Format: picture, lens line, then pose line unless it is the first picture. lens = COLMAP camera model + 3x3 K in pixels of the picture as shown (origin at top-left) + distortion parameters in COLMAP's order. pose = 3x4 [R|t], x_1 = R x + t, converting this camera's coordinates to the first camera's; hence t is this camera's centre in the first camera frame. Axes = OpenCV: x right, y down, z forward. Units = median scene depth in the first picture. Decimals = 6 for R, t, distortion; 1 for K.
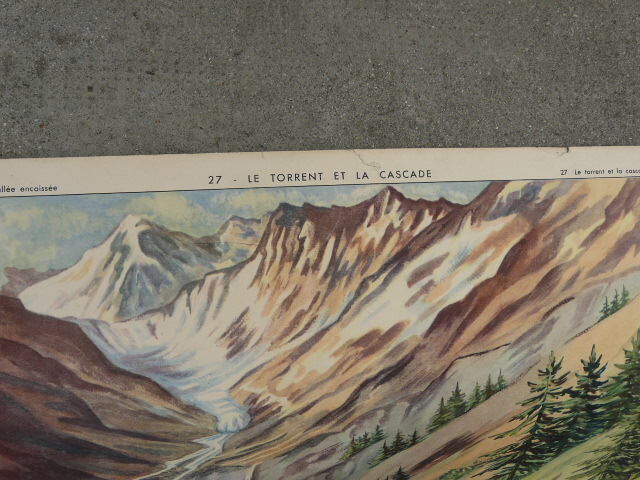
lens RADIAL K [[538.8, 0, 320.0], [0, 538.8, 240.0], [0, 0, 1]] dist [-0.094014, 0.095706]
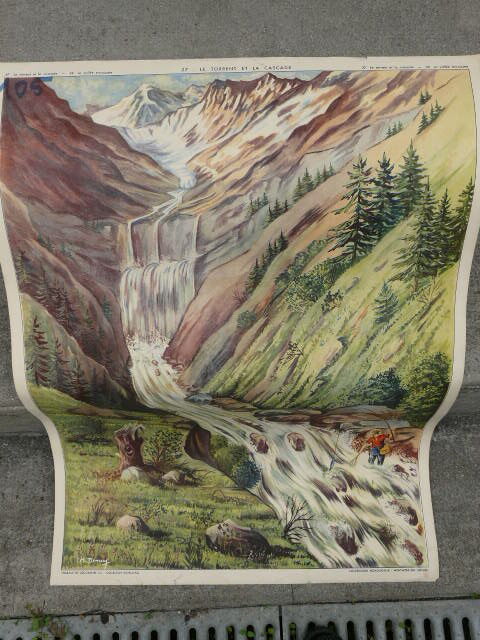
lens RADIAL K [[538.8, 0, 240.0], [0, 538.8, 320.0], [0, 0, 1]] dist [-0.094014, 0.095706]
pose [[0.991290, 0.000370, -0.131700, 0.281336], [-0.022668, 0.985552, -0.167849, 1.146379], [0.129735, 0.169372, 0.976976, -0.797826]]
